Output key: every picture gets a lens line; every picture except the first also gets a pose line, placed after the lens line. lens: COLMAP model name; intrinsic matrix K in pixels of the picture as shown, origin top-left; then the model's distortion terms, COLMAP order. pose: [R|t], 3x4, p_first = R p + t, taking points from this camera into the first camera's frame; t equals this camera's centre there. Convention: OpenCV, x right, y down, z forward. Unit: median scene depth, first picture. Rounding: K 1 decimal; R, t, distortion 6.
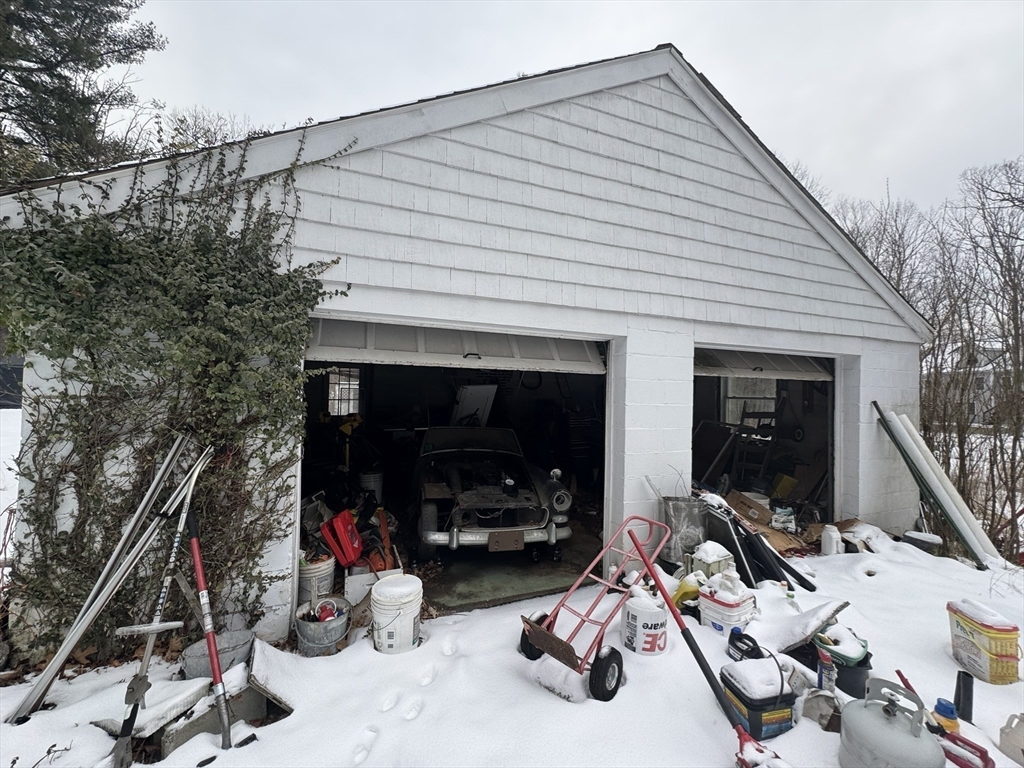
lens RADIAL K [[409.7, 0, 512.2], [0, 409.7, 382.5], [0, 0, 1]] dist [-0.001206, 0.000026]
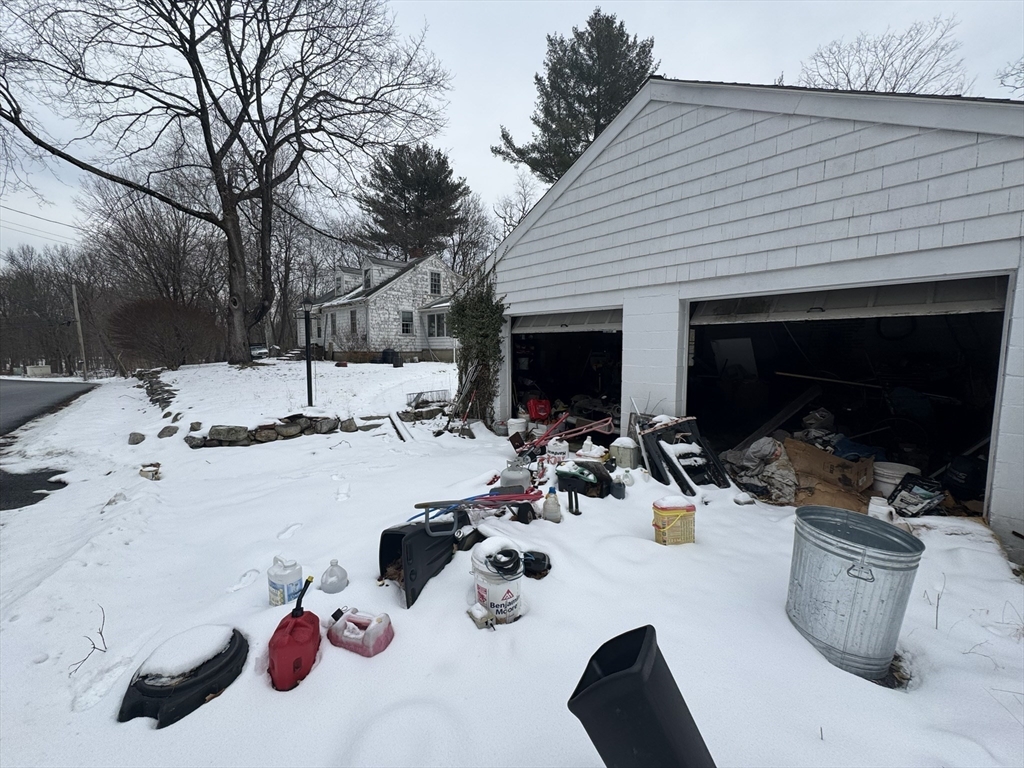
lens RADIAL K [[409.7, 0, 511.9], [0, 409.7, 385.8], [0, 0, 1]] dist [-0.001206, 0.000026]
pose [[0.359915, 0.062441, -0.930893, 1.536949], [0.031558, 0.996372, 0.079034, 0.056503], [0.932451, -0.057822, 0.356639, 0.044753]]
